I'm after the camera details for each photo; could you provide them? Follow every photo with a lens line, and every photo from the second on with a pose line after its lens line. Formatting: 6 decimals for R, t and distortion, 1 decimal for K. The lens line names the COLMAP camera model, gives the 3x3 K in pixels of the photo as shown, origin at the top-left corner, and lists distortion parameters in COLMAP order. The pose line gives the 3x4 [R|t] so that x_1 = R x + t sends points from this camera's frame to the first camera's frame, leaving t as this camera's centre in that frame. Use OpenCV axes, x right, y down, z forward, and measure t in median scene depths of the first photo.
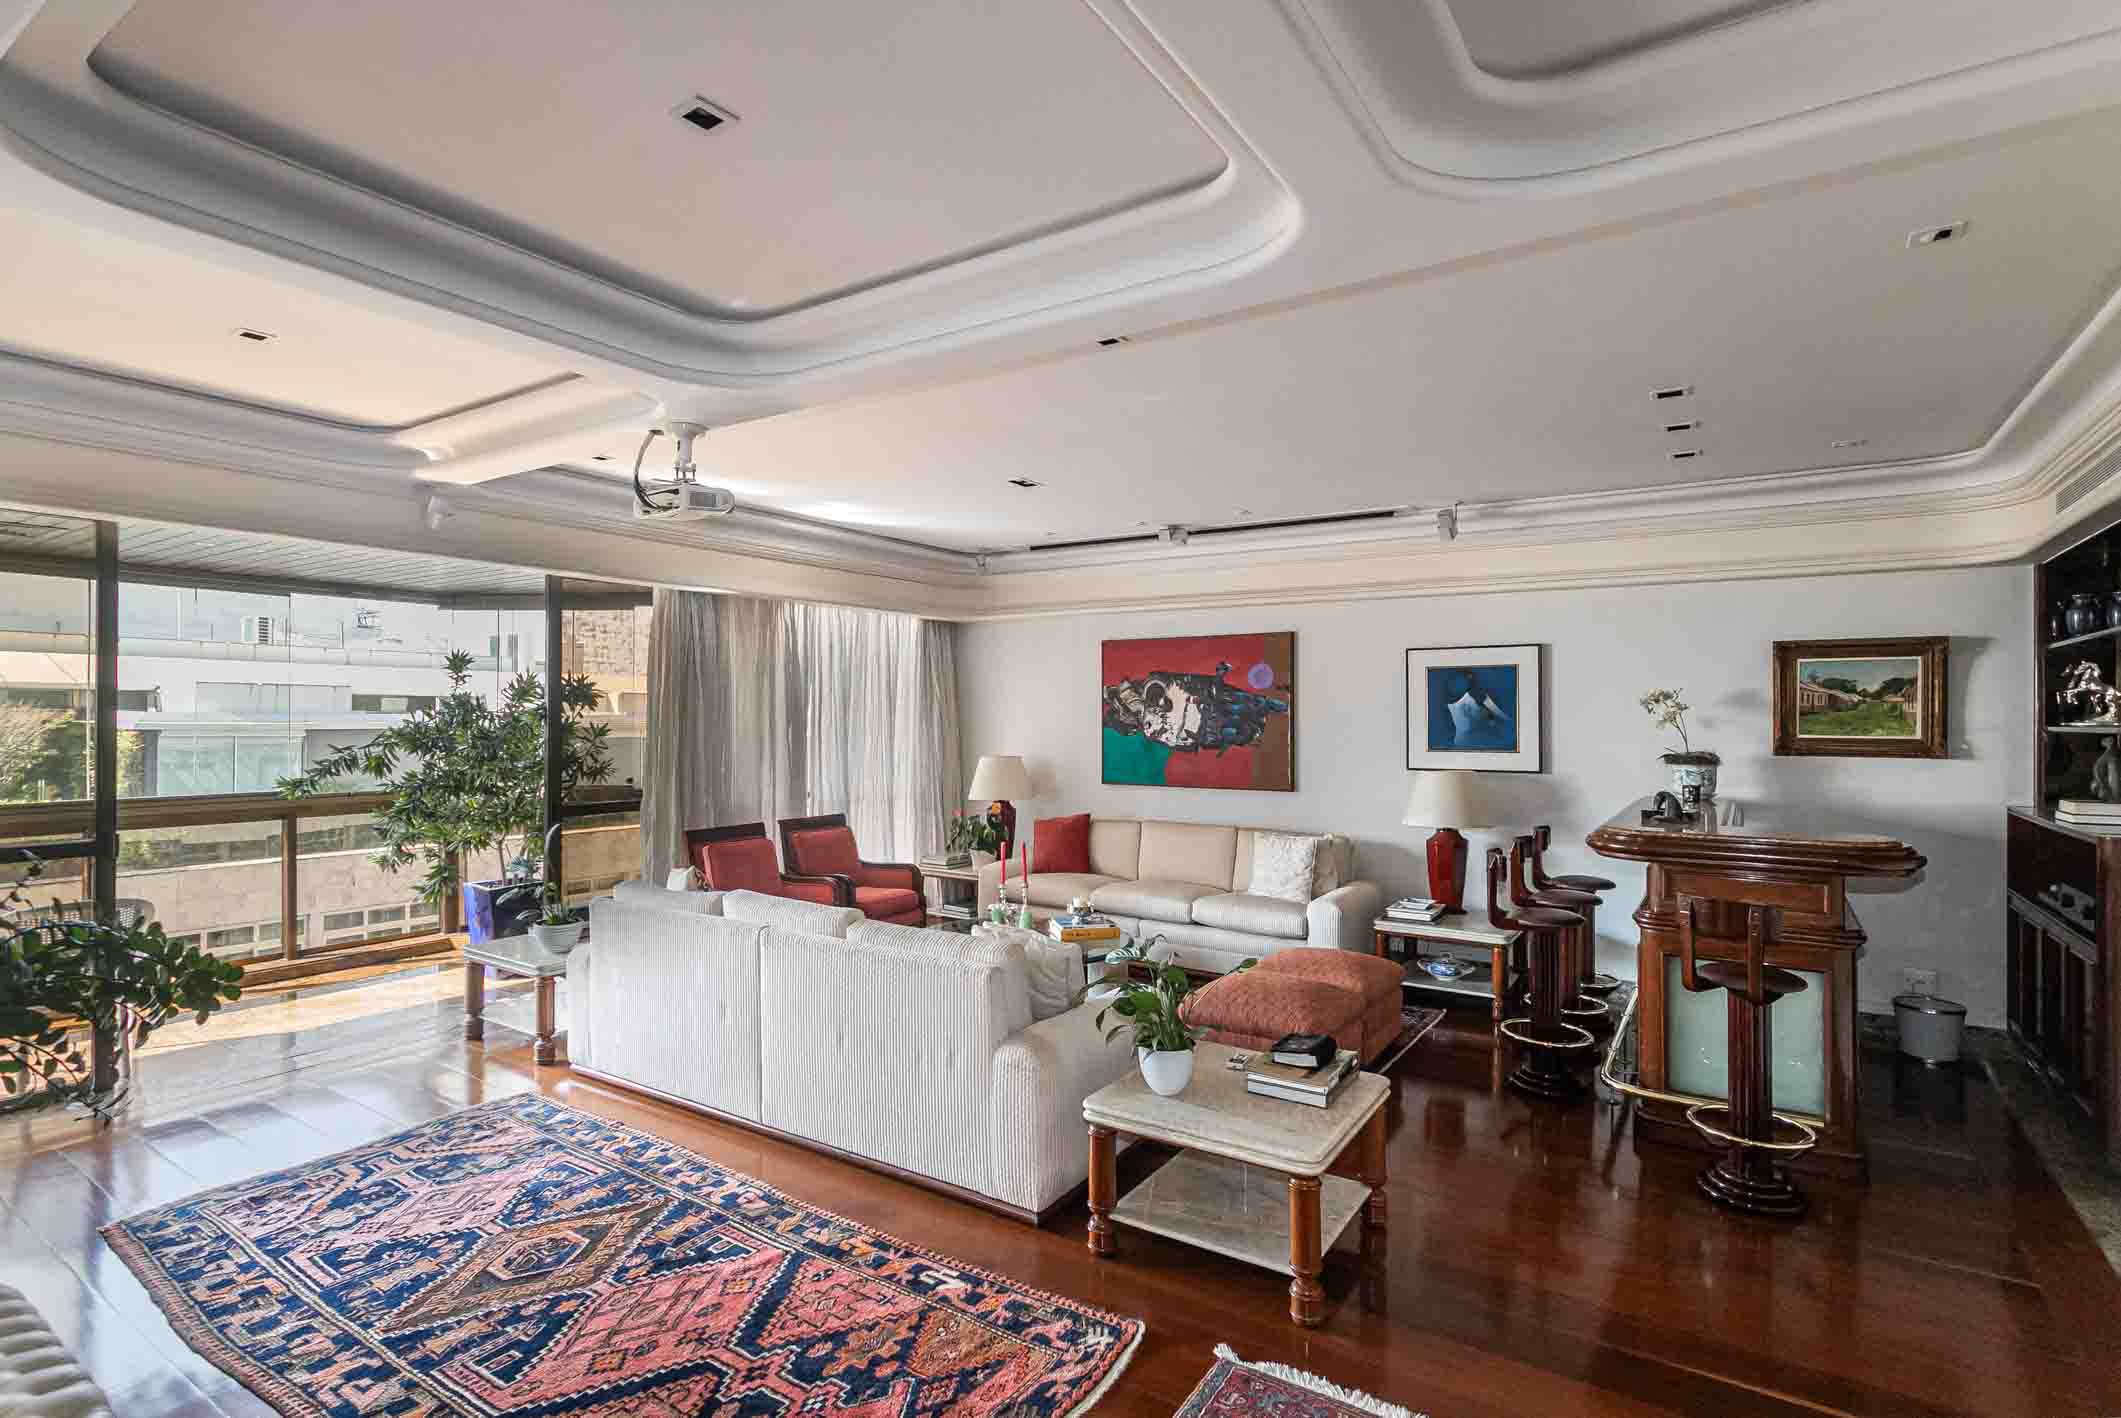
lens RADIAL K [[1033.1, 0, 1048.0], [0, 1033.1, 708.0], [0, 0, 1]] dist [0.007337, 0.000627]
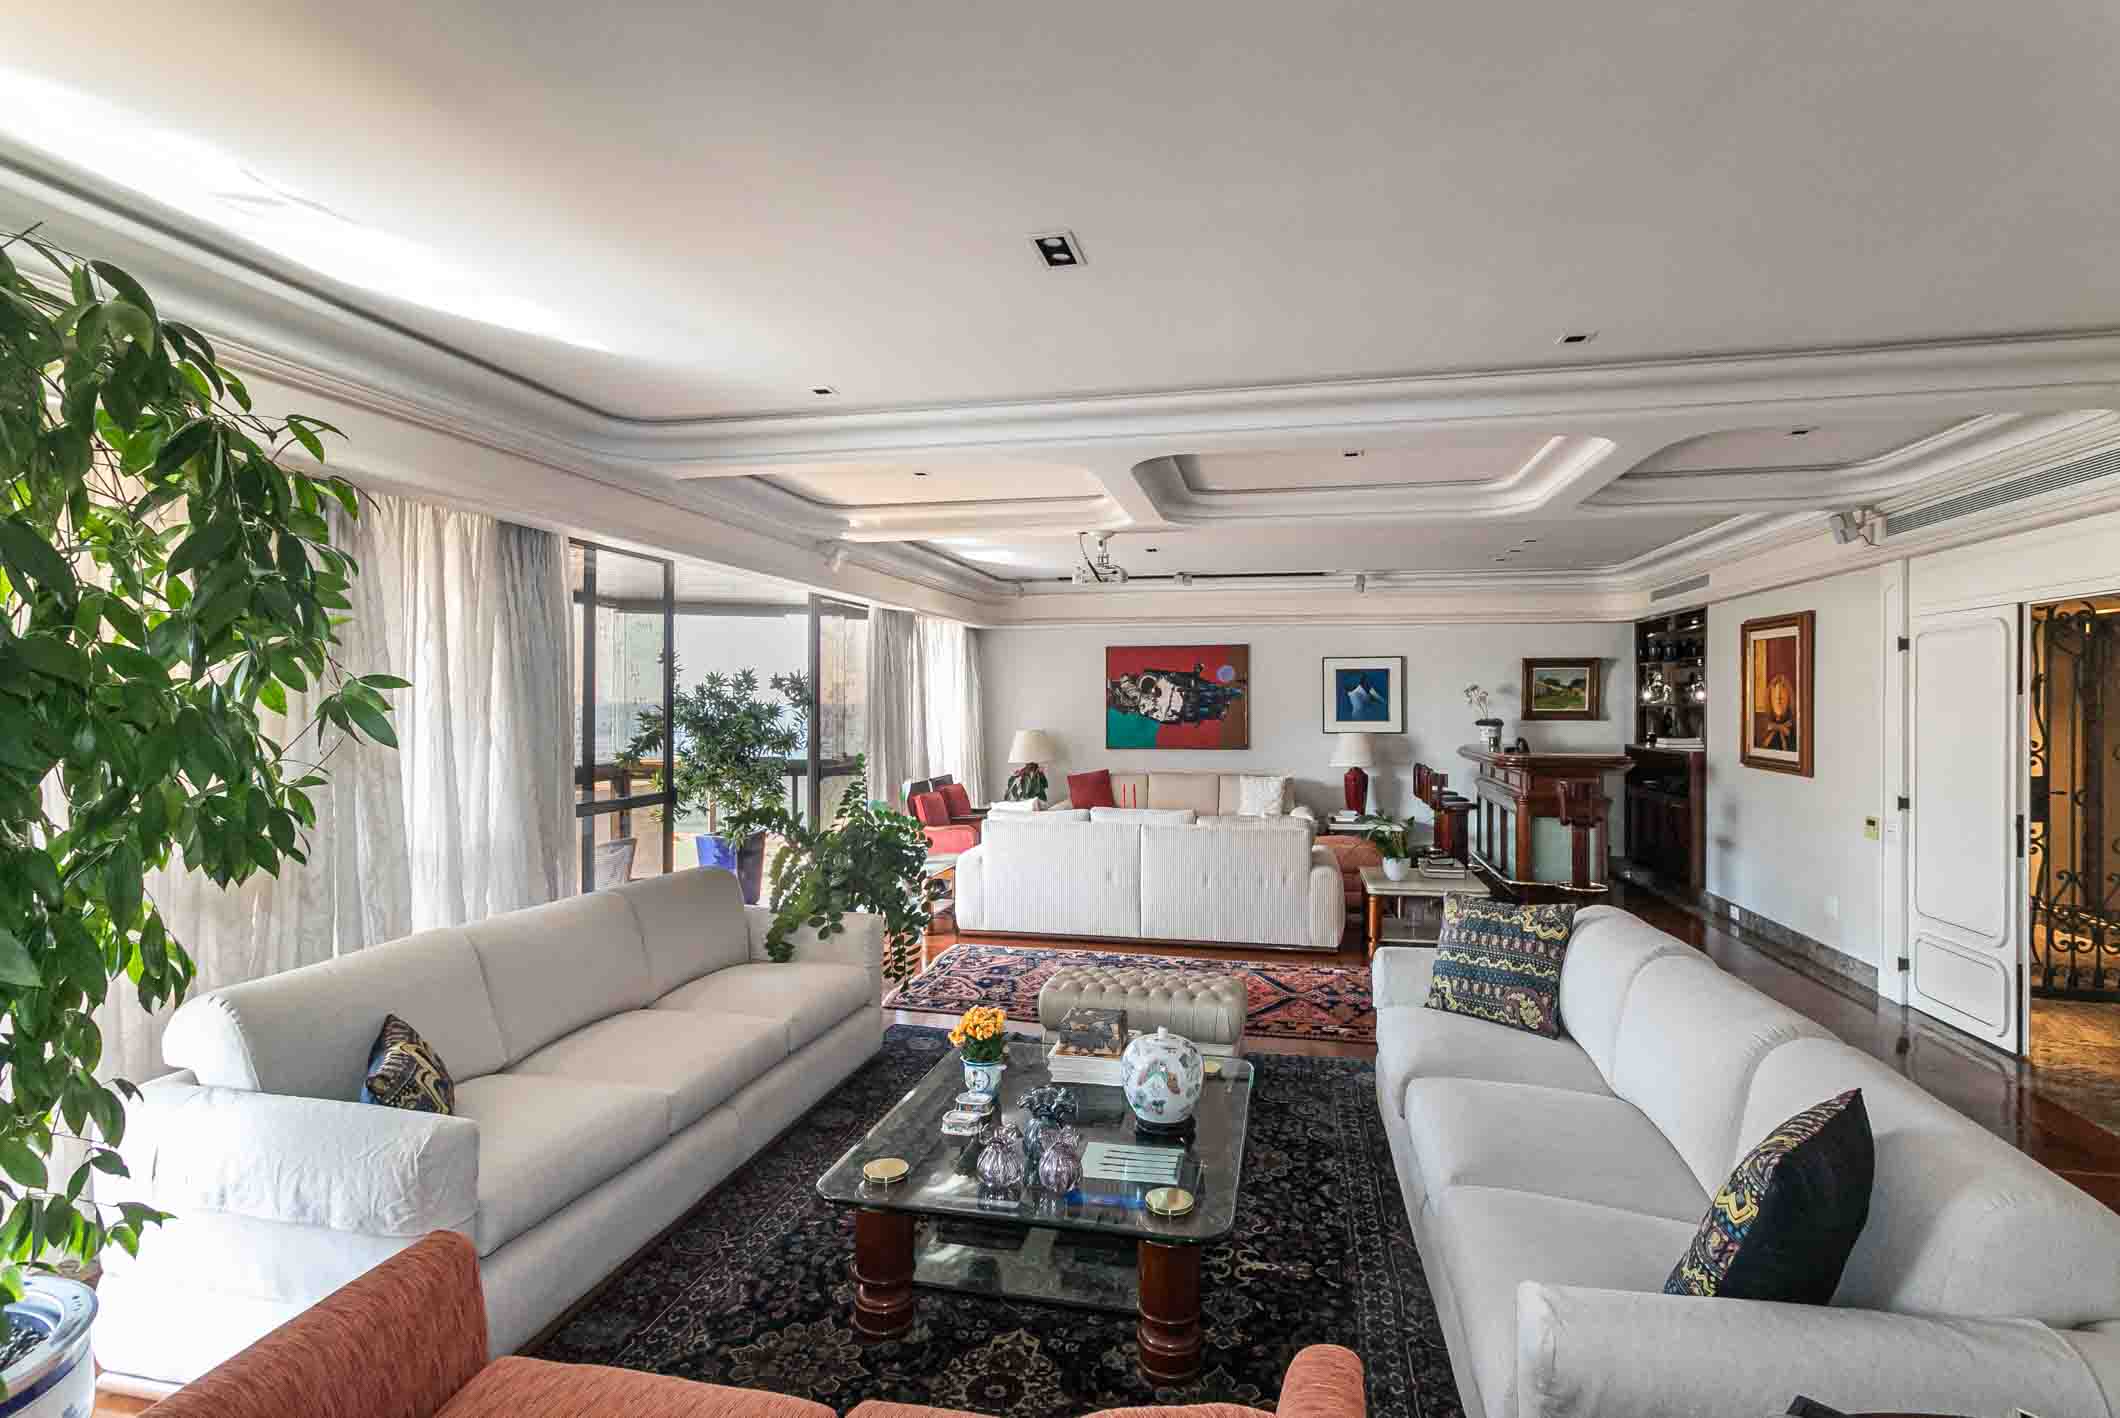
lens RADIAL K [[1031.5, 0, 1069.0], [0, 1031.5, 702.0], [0, 0, 1]] dist [0.000425, 0.000036]
pose [[0.926022, -0.004944, 0.377438, -0.963653], [0.000949, 0.999942, 0.010770, -0.009304], [-0.377469, -0.009615, 0.925972, -0.507974]]
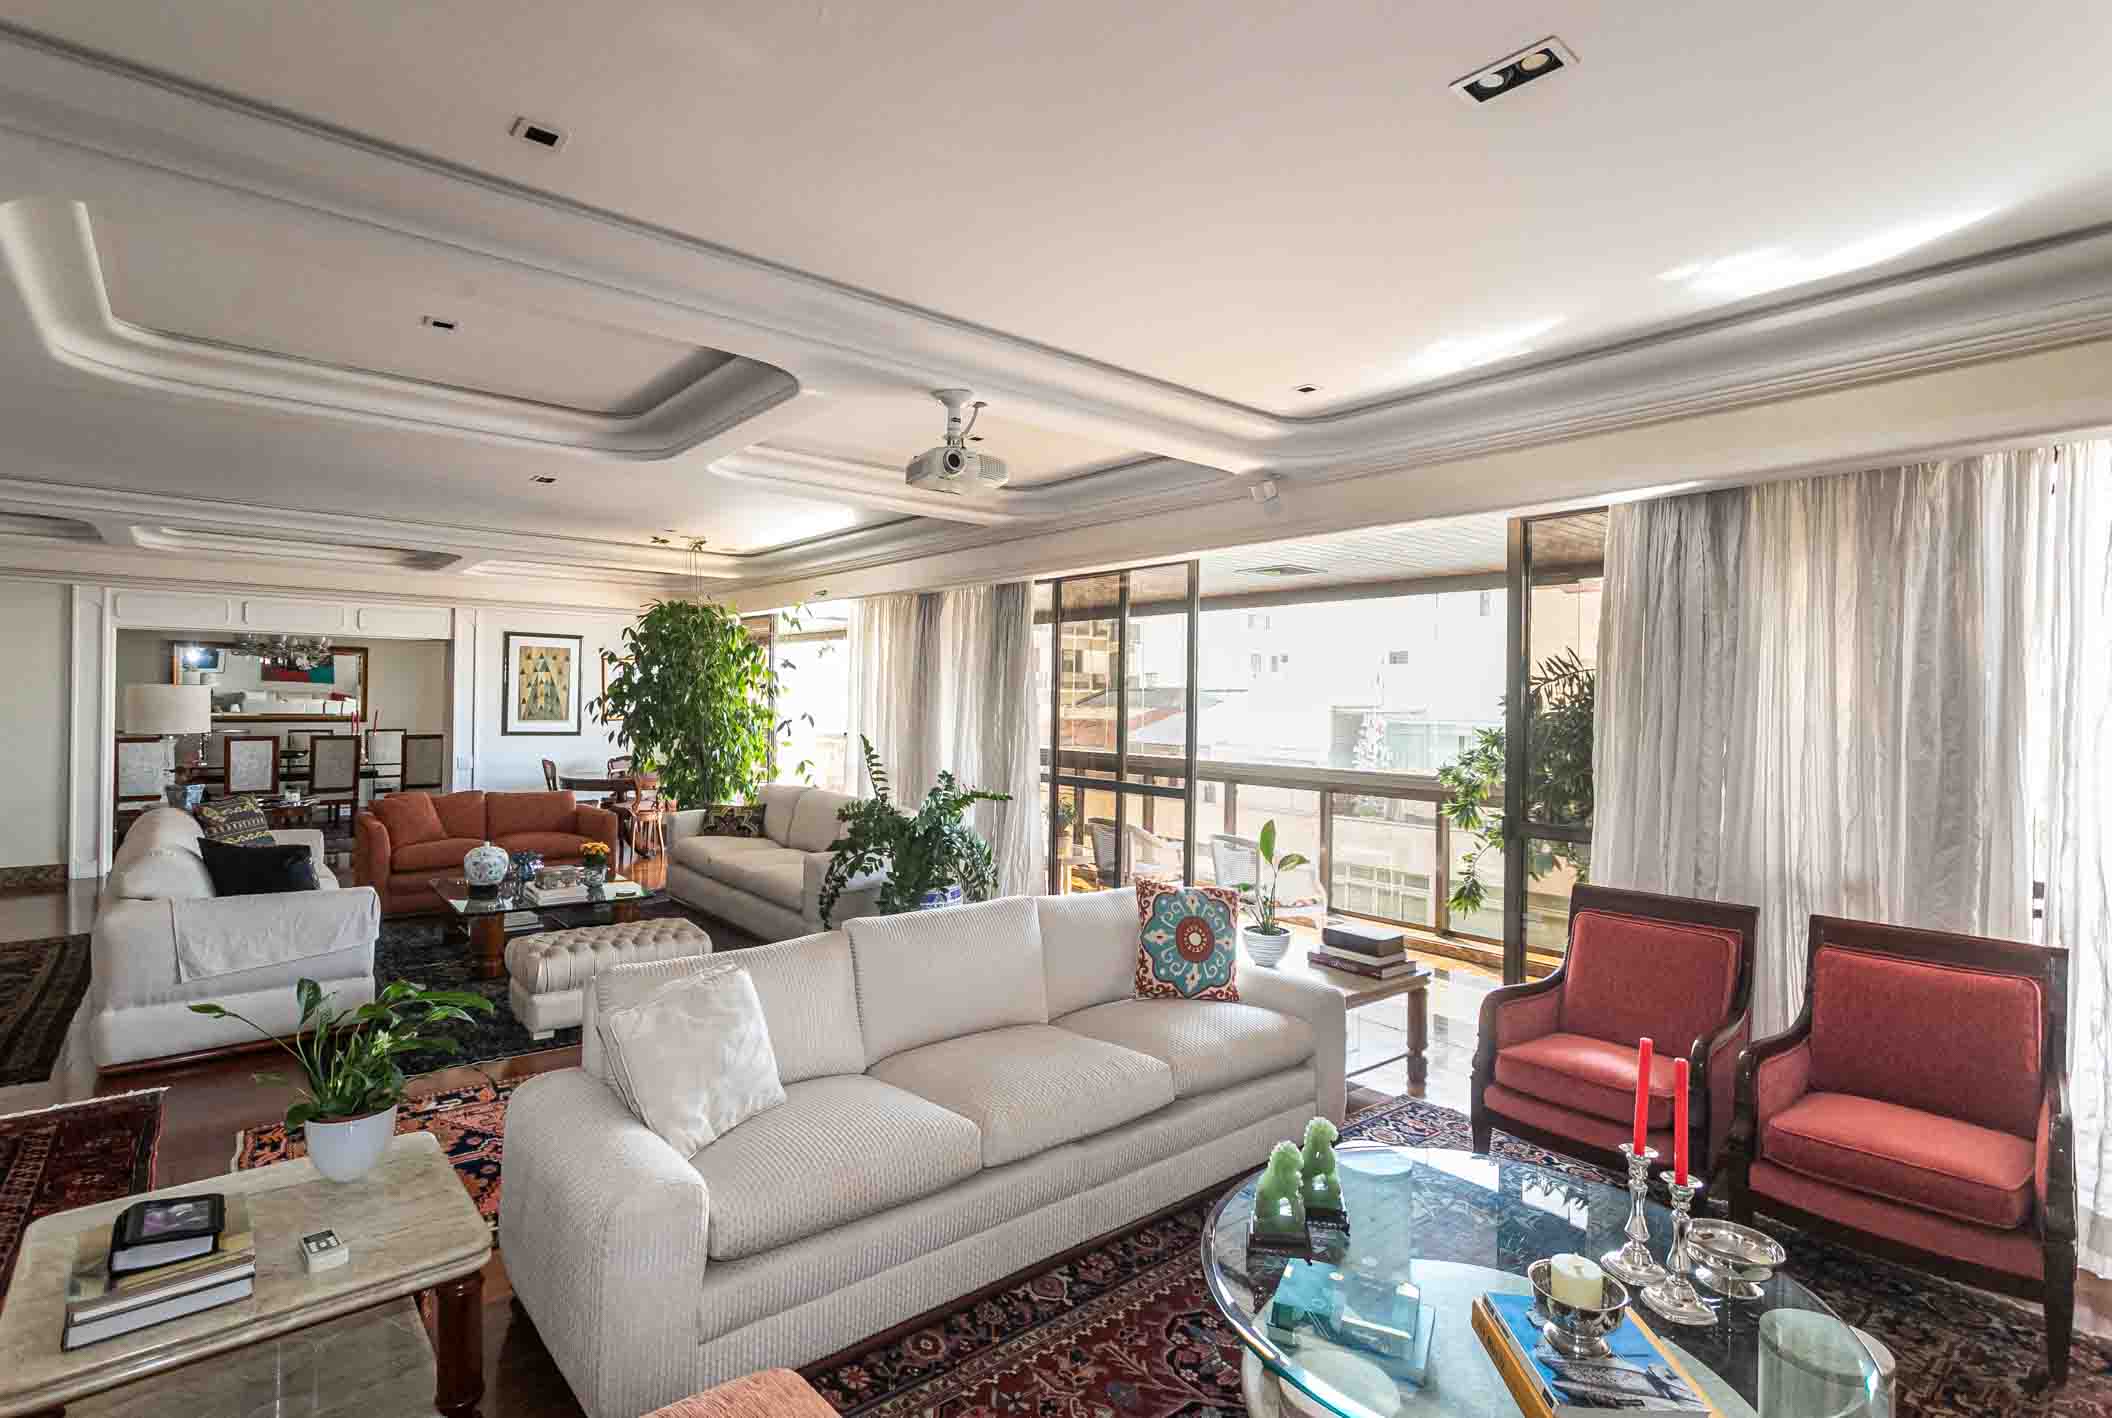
lens RADIAL K [[1028.8, 0, 1043.6], [0, 1028.8, 708.0], [0, 0, 1]] dist [0.007337, 0.000627]
pose [[-0.283497, -0.008800, -0.958933, 0.513027], [-0.012686, 0.999905, -0.005426, 0.025593], [0.958889, 0.010627, -0.283581, 1.258817]]
